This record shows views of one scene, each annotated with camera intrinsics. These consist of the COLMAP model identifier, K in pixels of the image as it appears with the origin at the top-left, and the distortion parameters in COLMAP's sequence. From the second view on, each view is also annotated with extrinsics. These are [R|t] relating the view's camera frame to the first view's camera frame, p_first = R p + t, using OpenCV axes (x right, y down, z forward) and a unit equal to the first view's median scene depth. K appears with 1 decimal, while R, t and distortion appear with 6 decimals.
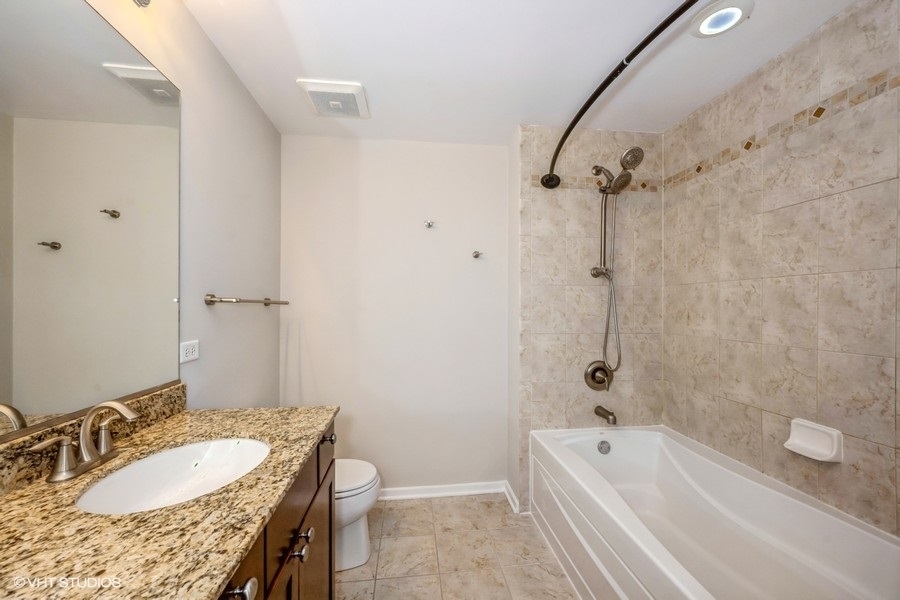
lens RADIAL K [[362.9, 0, 456.5], [0, 362.9, 307.6], [0, 0, 1]] dist [0.009558, -0.001013]
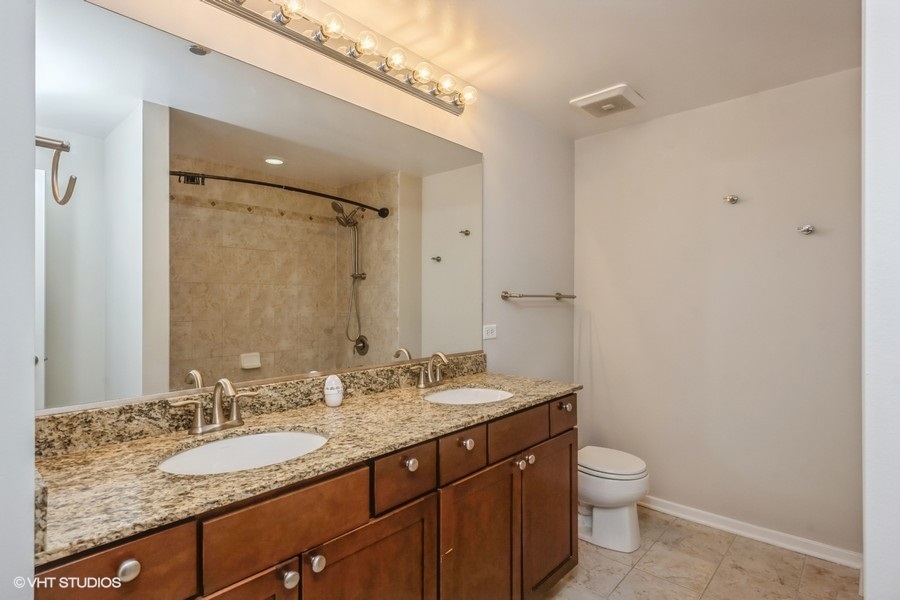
lens RADIAL K [[465.9, 0, 447.5], [0, 465.9, 298.5], [0, 0, 1]] dist [0.003470, 0.000299]
pose [[0.655564, -0.002823, -0.755134, 0.552970], [-0.000657, 0.999990, -0.004309, -0.002938], [0.755139, 0.003322, 0.655556, -0.327481]]
